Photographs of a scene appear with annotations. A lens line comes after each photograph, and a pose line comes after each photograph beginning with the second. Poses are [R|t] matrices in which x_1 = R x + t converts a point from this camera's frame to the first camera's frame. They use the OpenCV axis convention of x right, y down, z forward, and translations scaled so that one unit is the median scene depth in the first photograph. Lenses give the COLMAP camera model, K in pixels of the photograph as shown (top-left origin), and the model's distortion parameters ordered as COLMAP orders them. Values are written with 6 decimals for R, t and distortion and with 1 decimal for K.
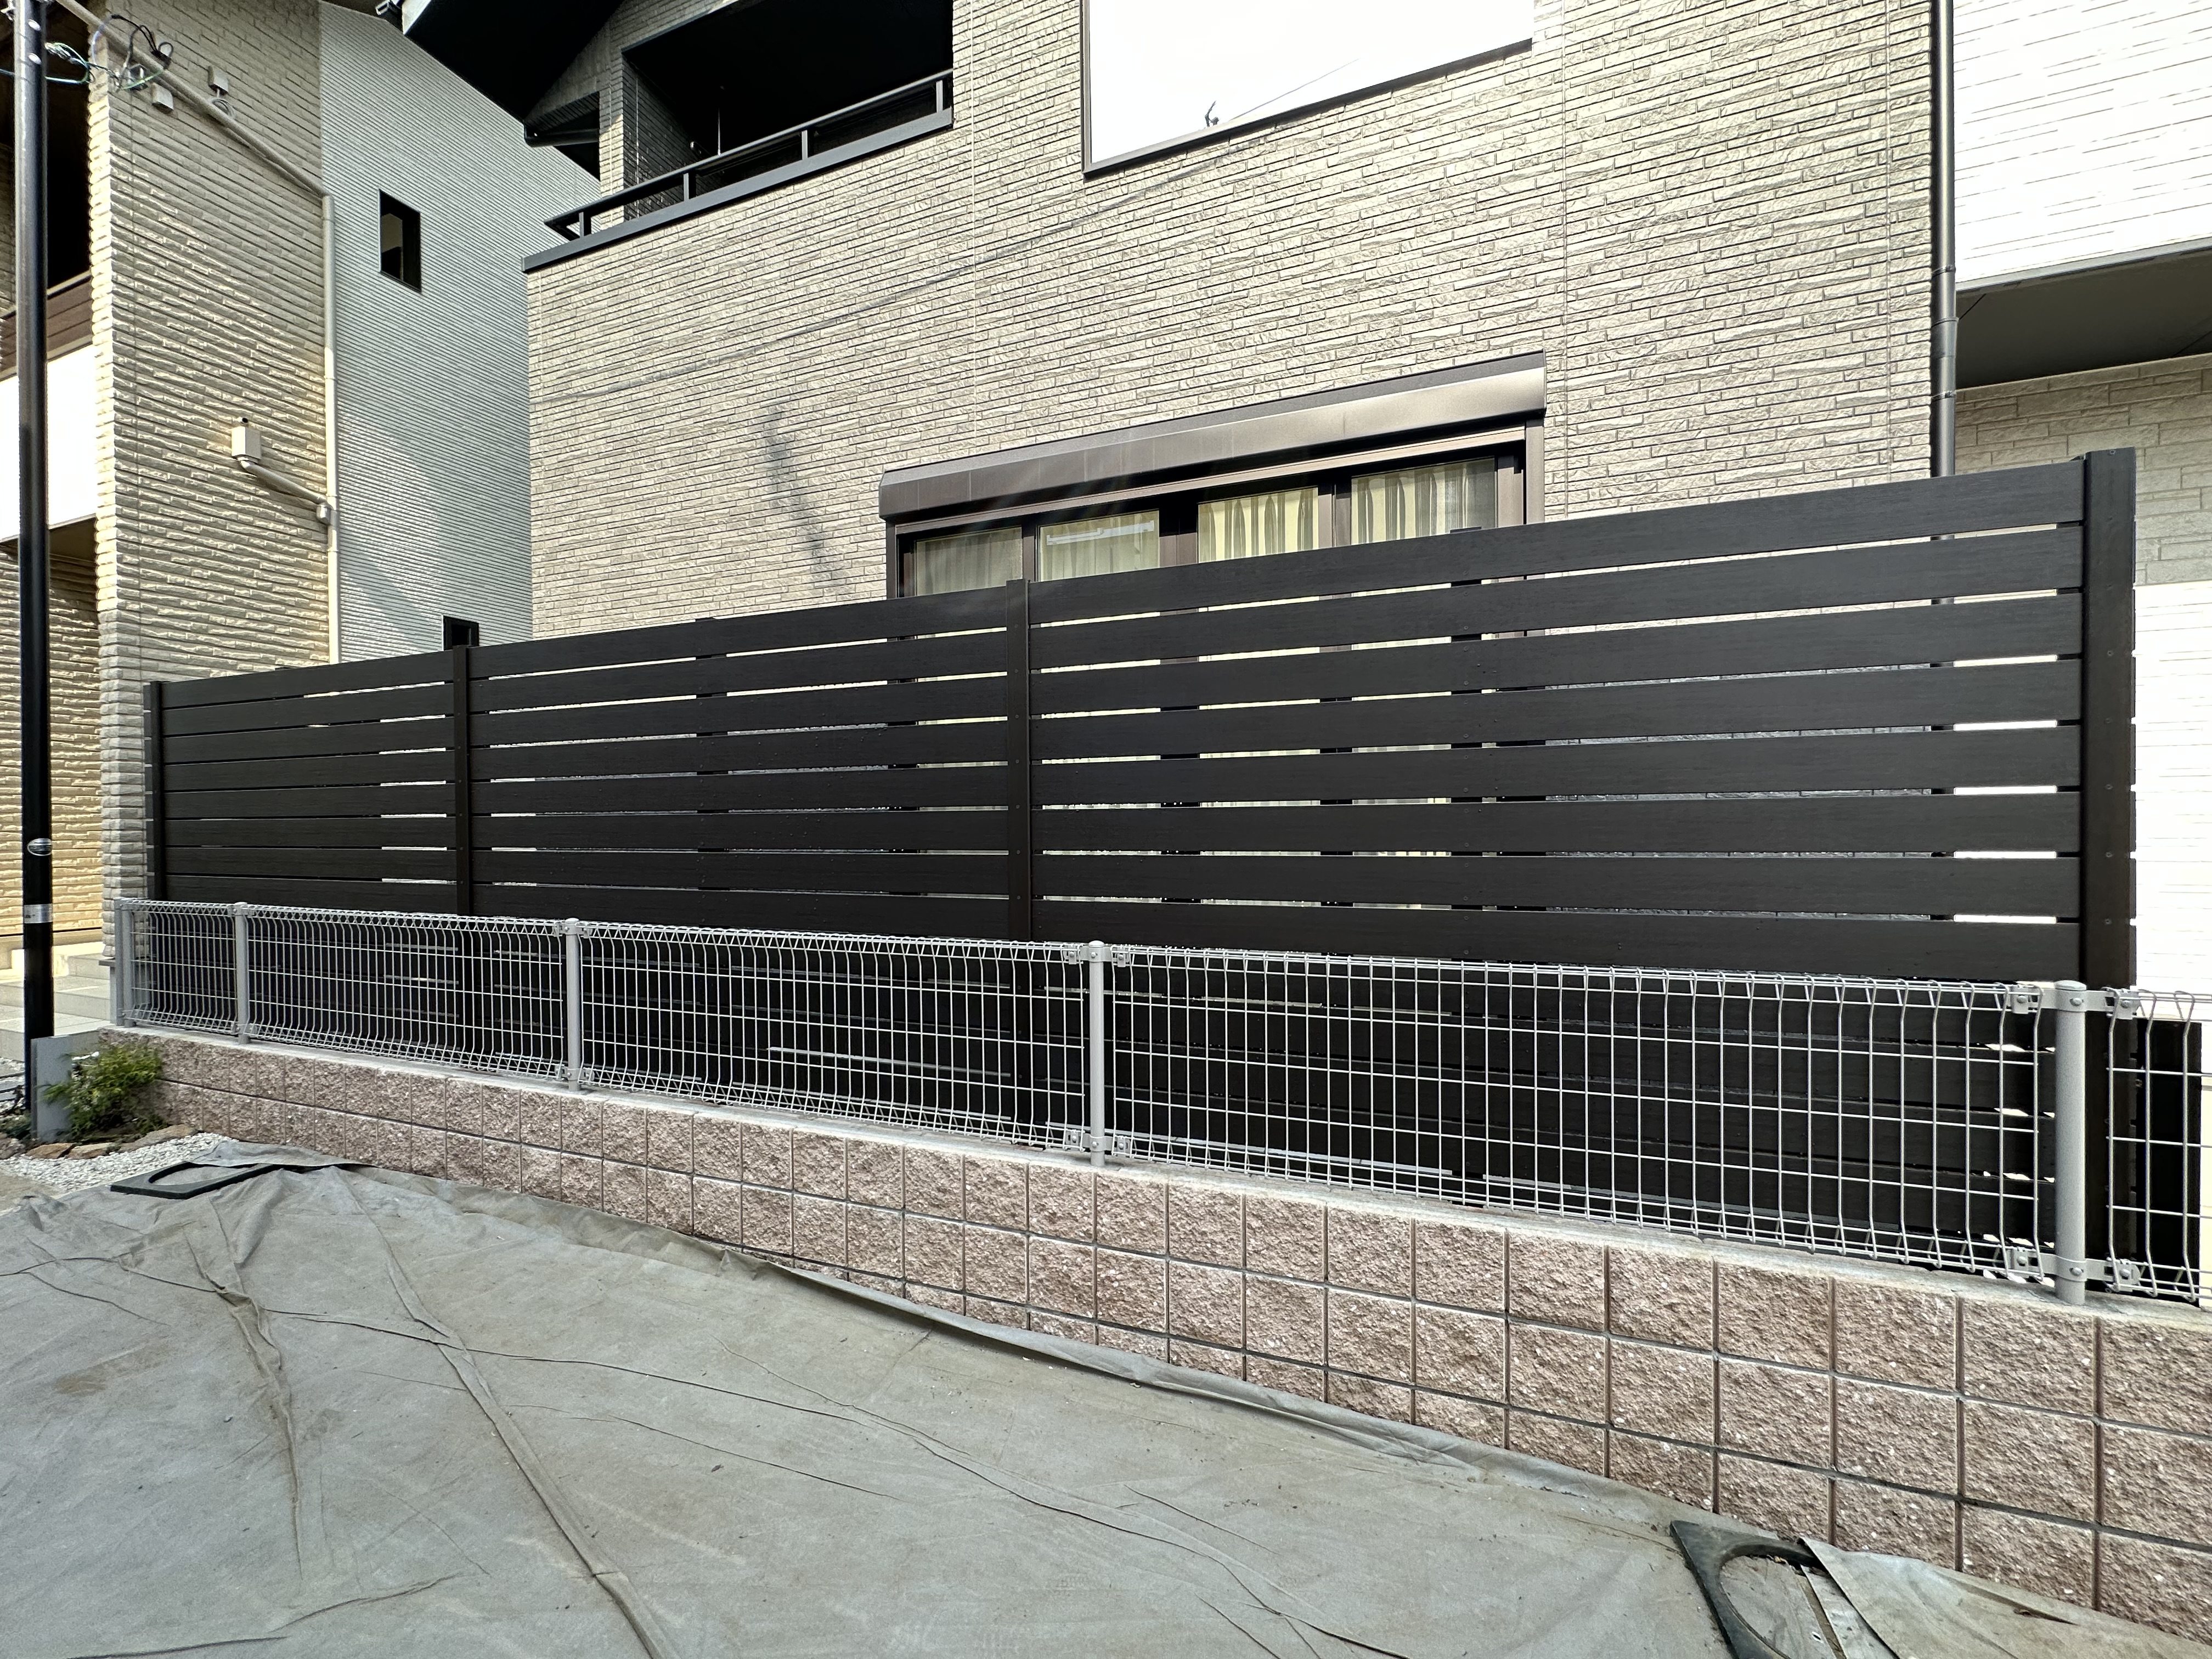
lens RADIAL K [[884.6, 0, 1107.0], [0, 884.6, 830.6], [0, 0, 1]] dist [-0.007637, 0.002813]
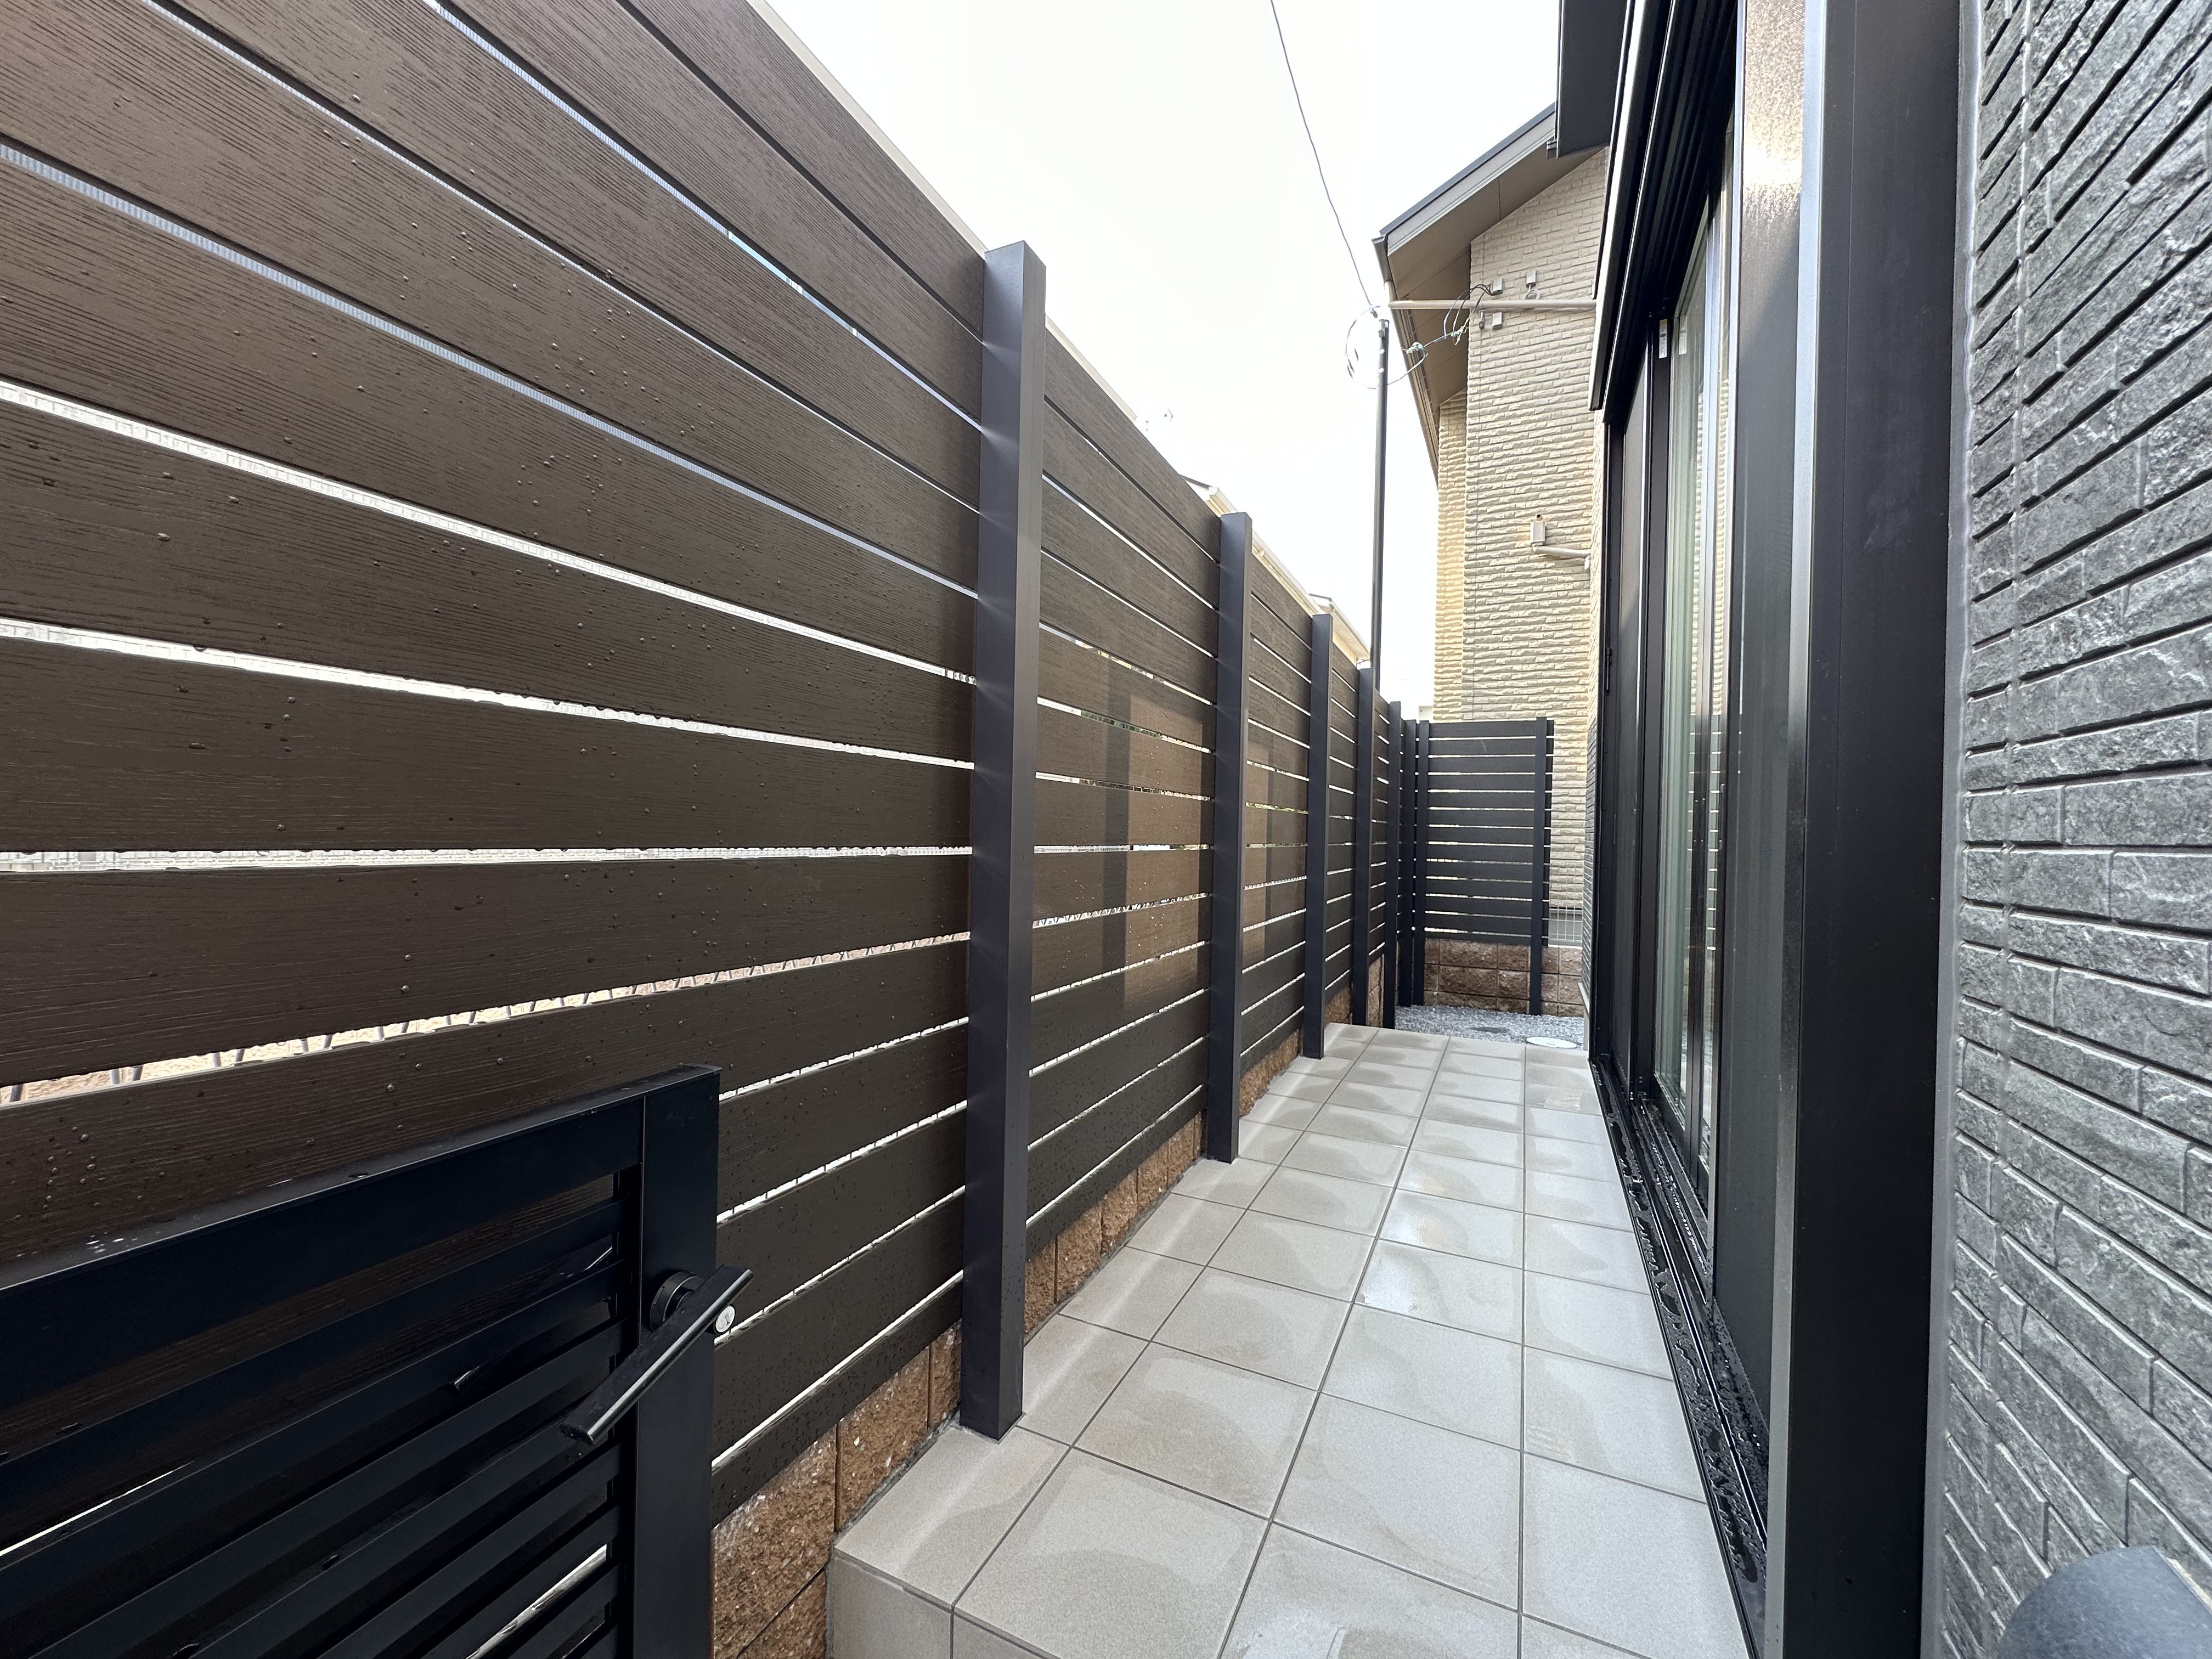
lens RADIAL K [[884.6, 0, 1105.1], [0, 884.6, 831.5], [0, 0, 1]] dist [-0.007637, 0.002813]
pose [[-0.064153, 0.004992, -0.997928, 0.428855], [-0.030233, 0.999519, 0.006944, 0.028076], [0.997482, 0.030616, -0.063971, 0.456522]]
